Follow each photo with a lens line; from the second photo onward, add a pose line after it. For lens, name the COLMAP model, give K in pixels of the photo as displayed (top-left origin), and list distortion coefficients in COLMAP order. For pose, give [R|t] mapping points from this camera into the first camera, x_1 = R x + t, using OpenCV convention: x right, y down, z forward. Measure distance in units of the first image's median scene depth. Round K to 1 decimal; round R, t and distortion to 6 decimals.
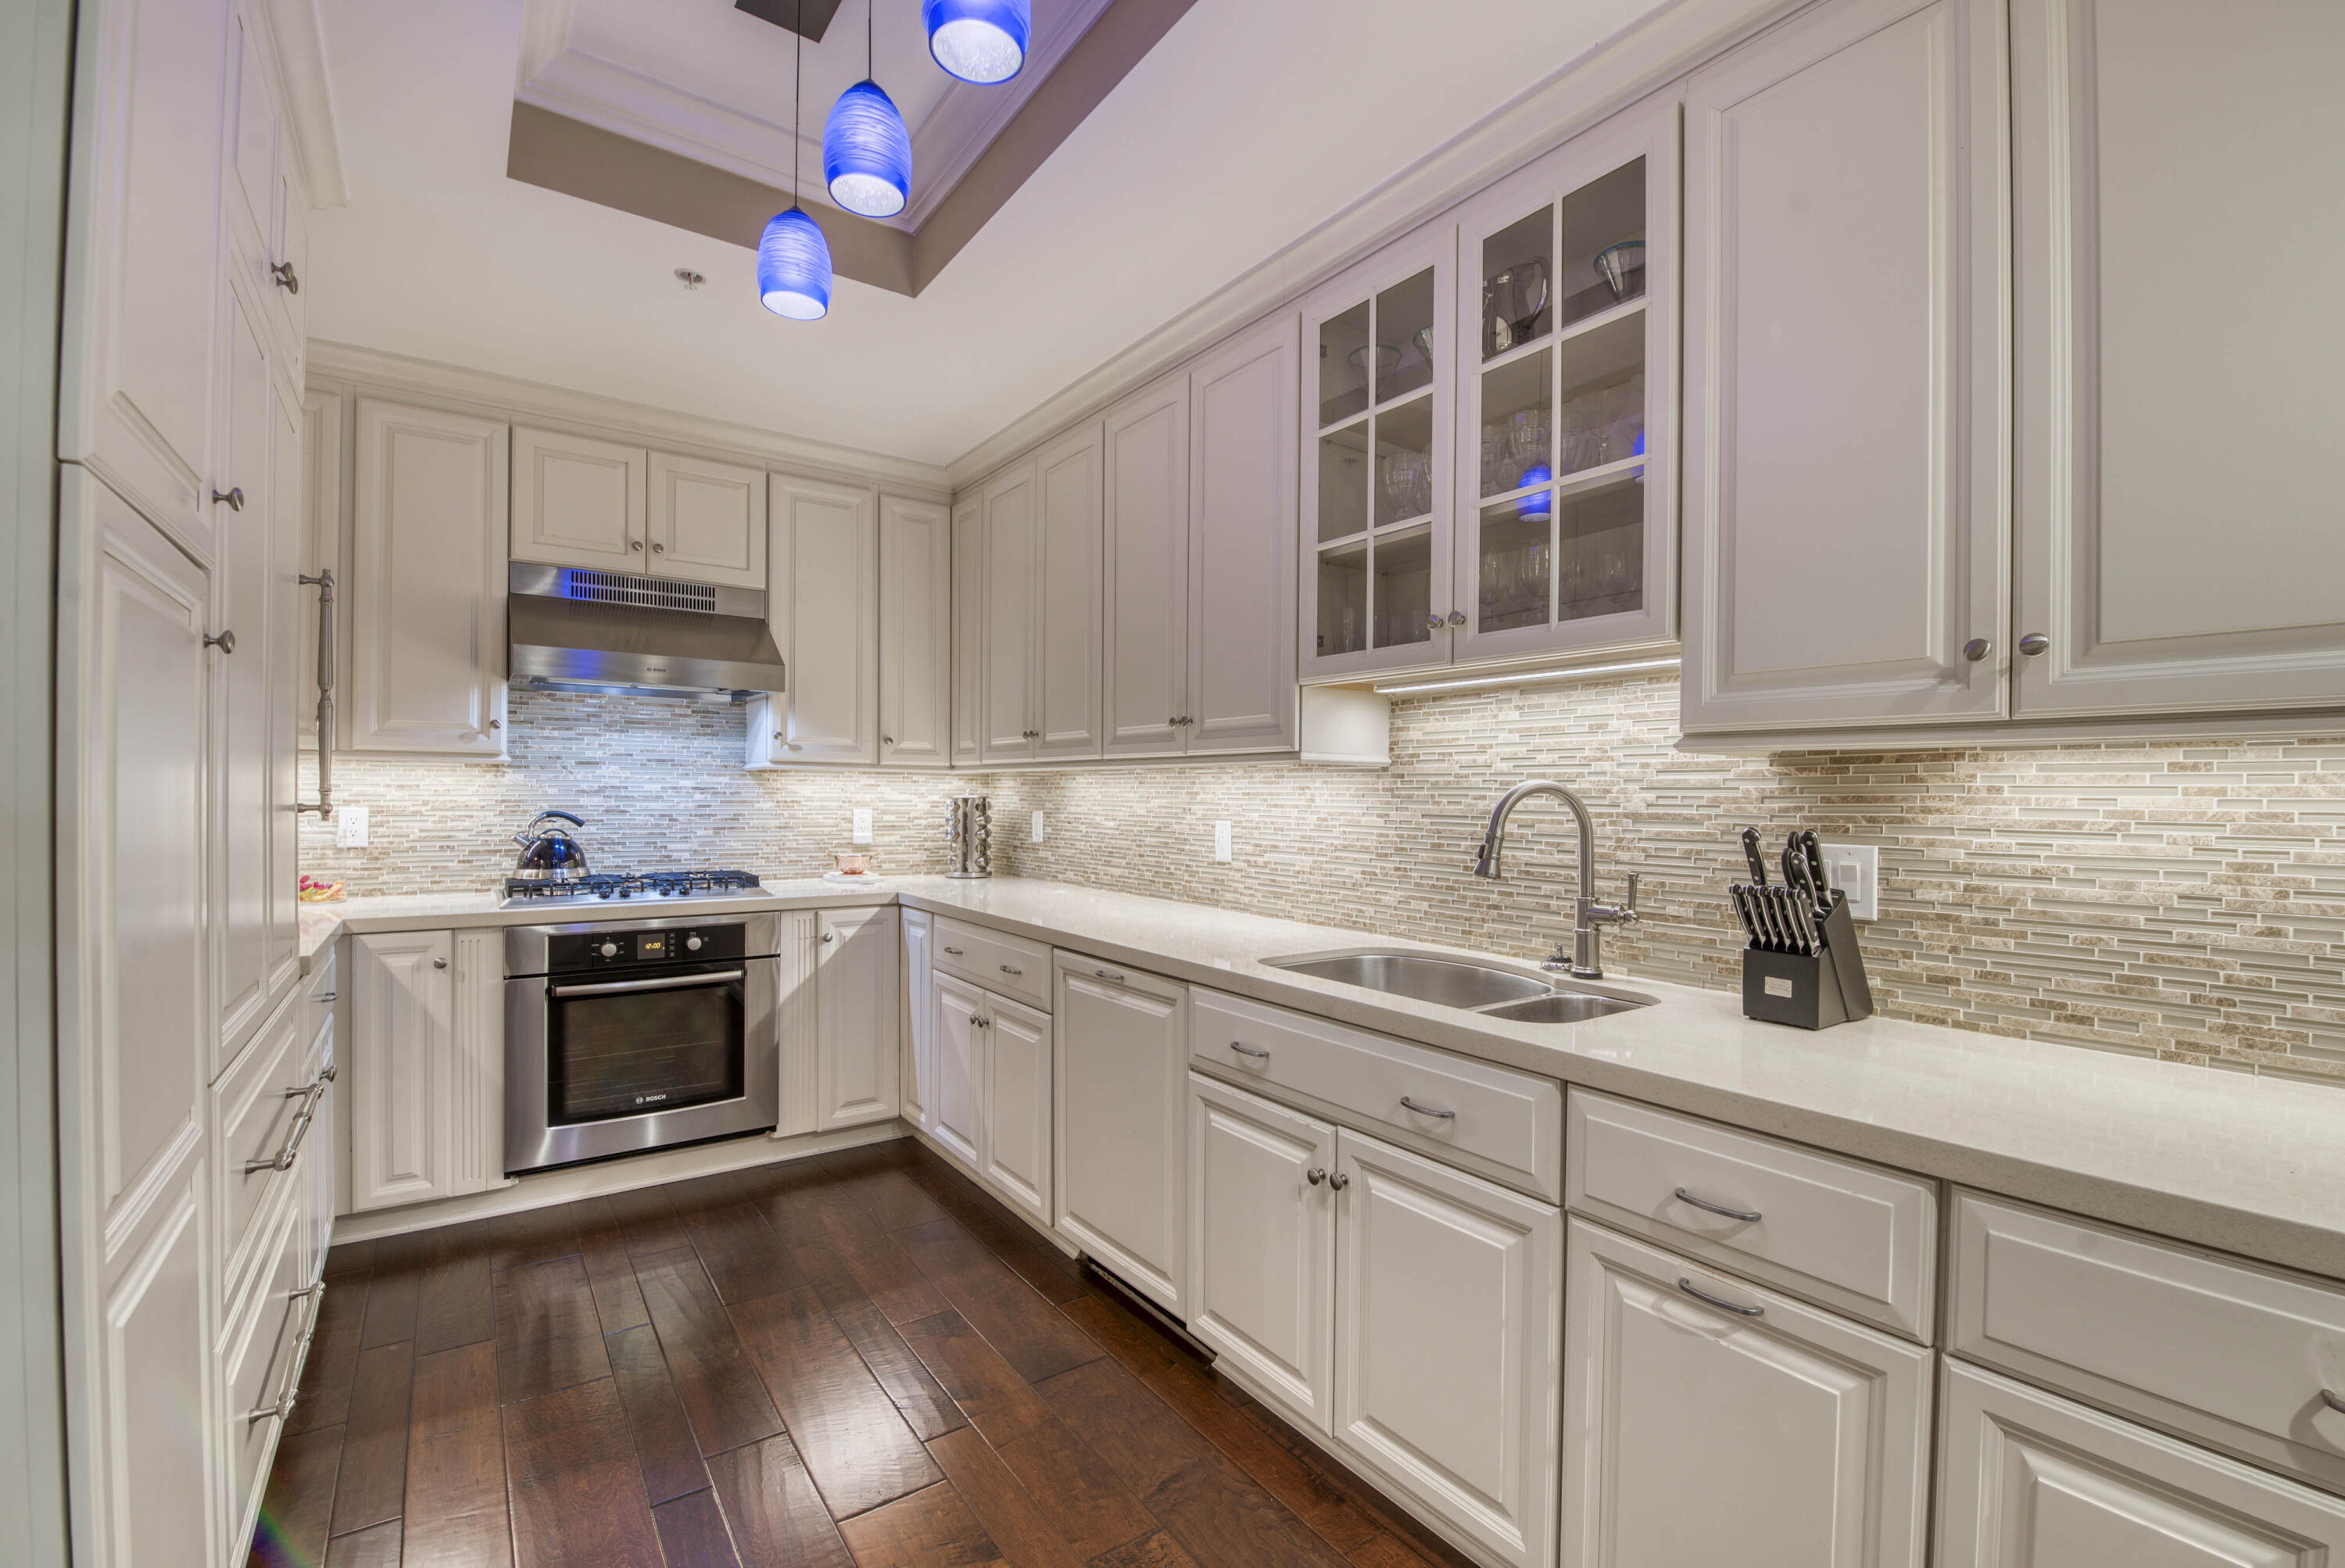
lens RADIAL K [[1018.0, 0, 1217.7], [0, 1018.0, 803.1], [0, 0, 1]] dist [-0.012640, -0.004728]
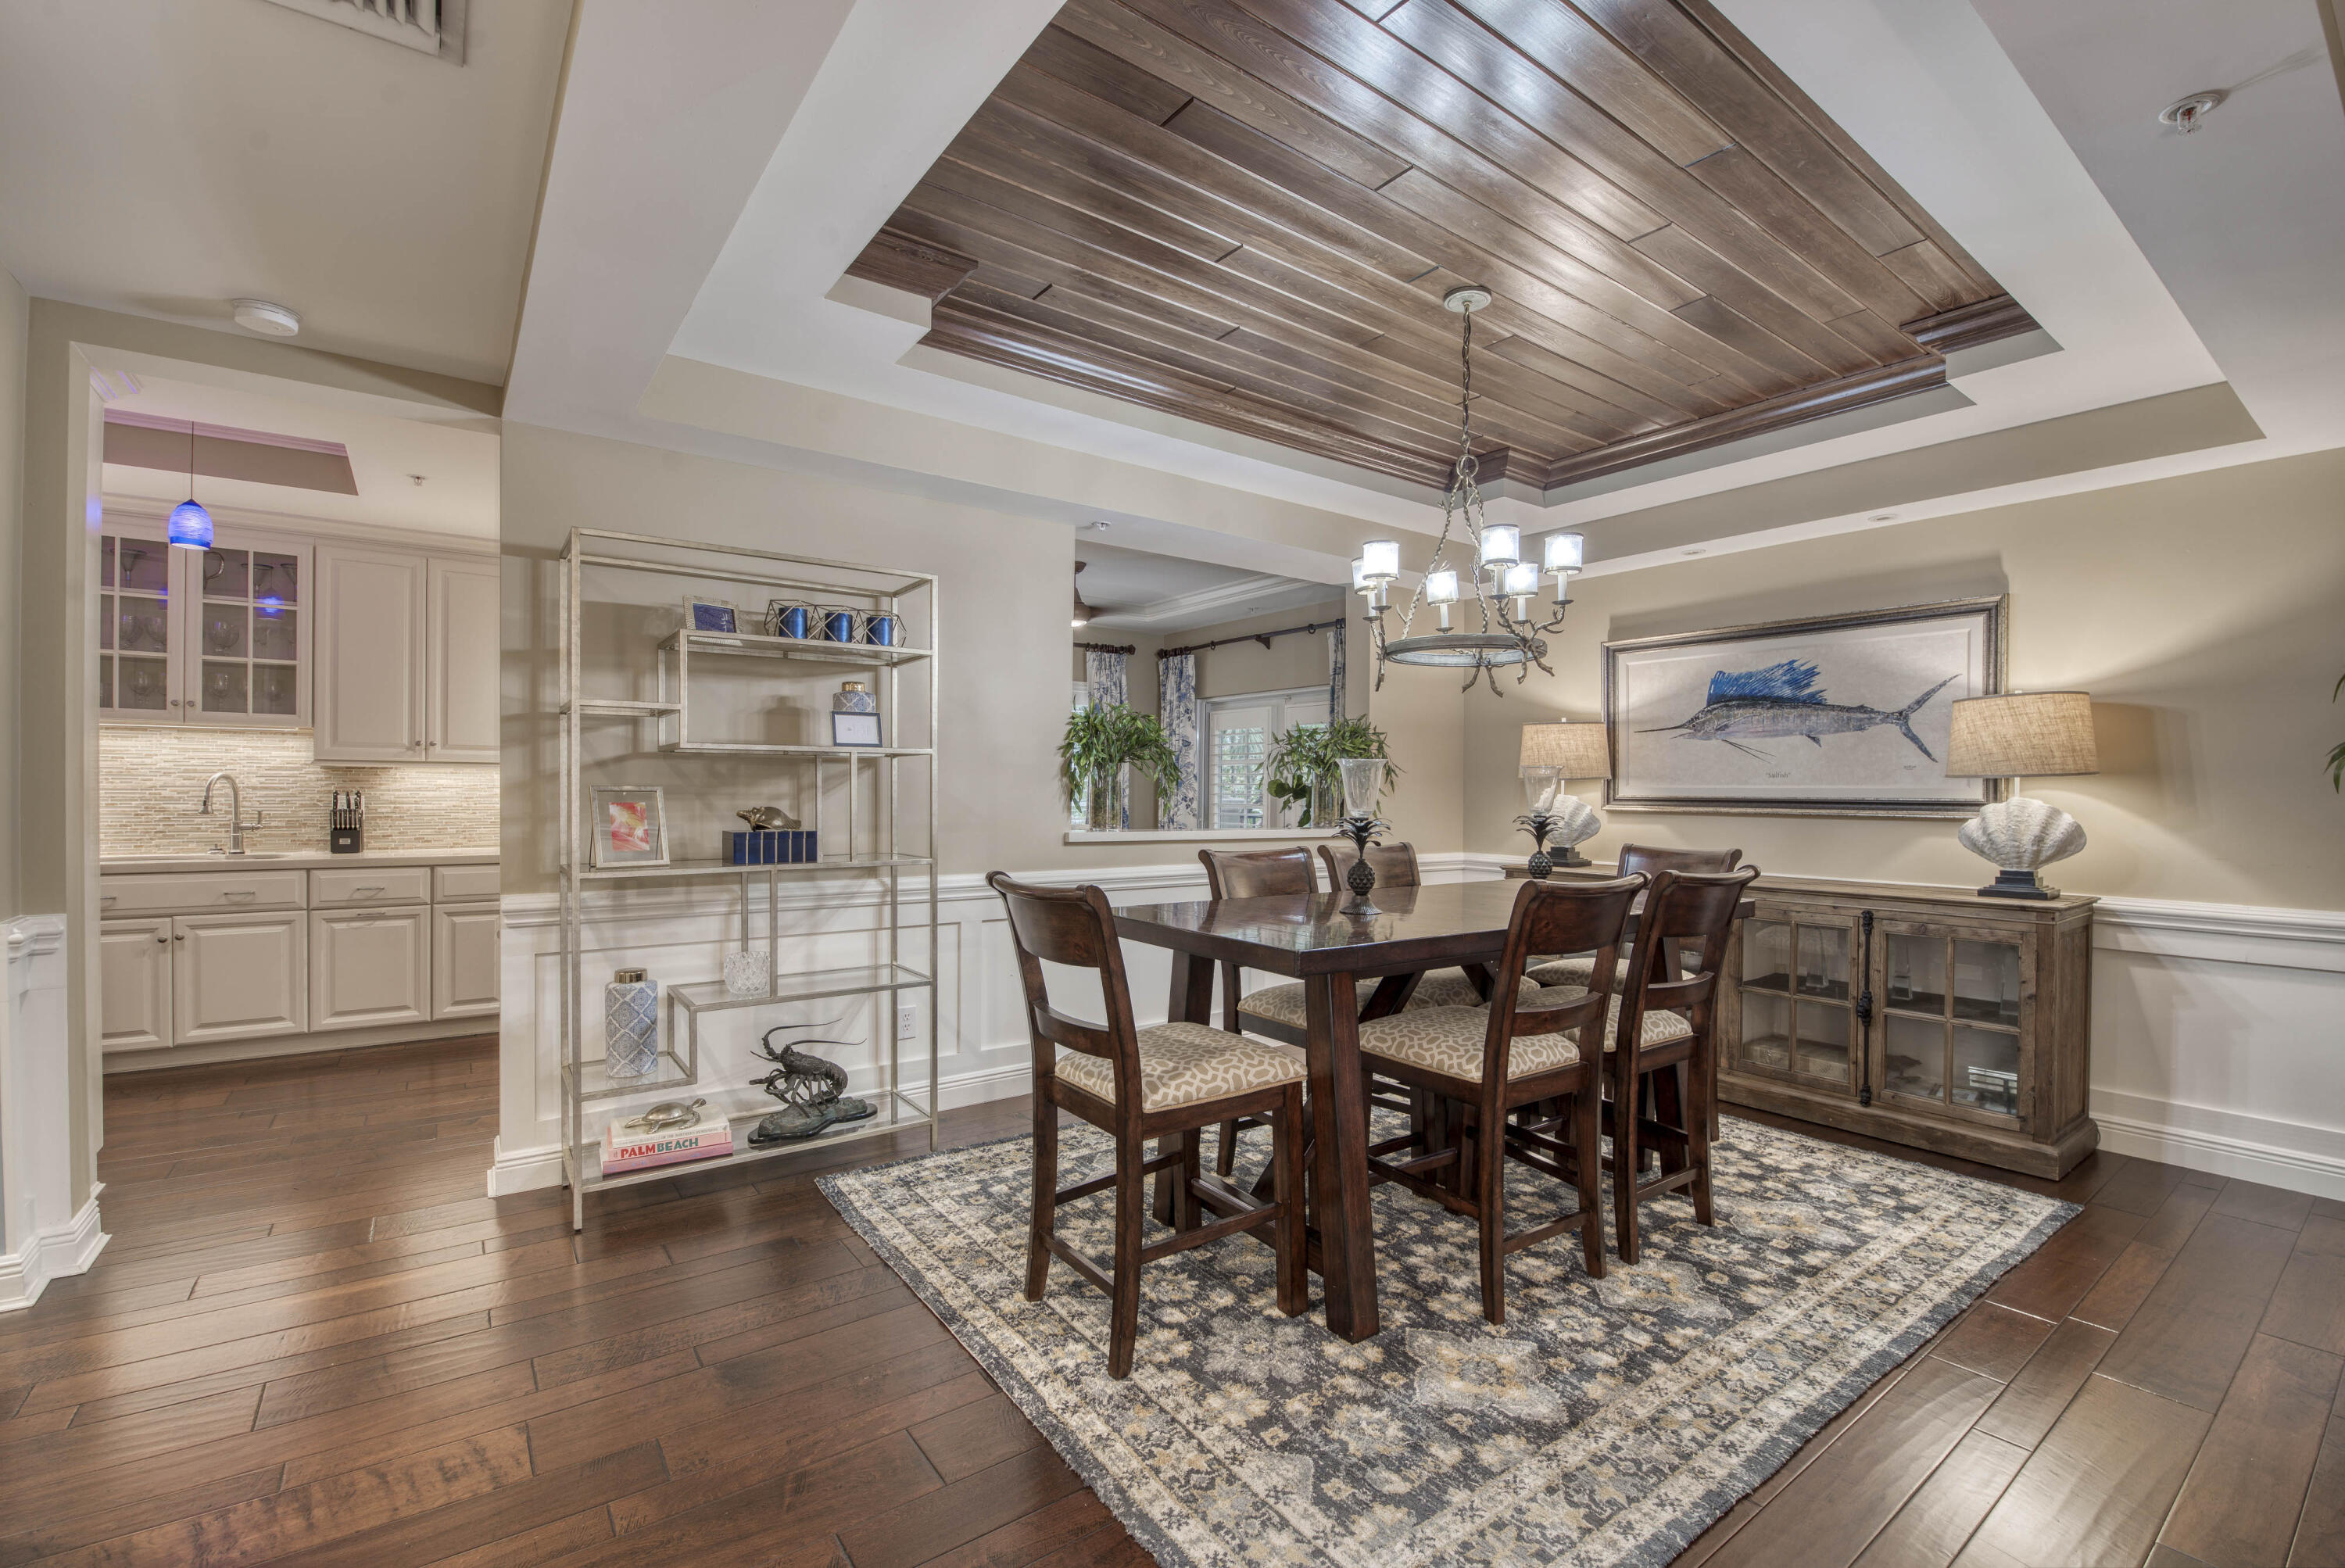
lens RADIAL K [[1018.0, 0, 1183.3], [0, 1018.0, 783.7], [0, 0, 1]] dist [-0.012640, -0.004728]
pose [[0.002801, -0.005342, 0.999982, -1.838878], [-0.002189, 0.999983, 0.005348, -0.013142], [-0.999994, -0.002204, 0.002789, -1.153289]]
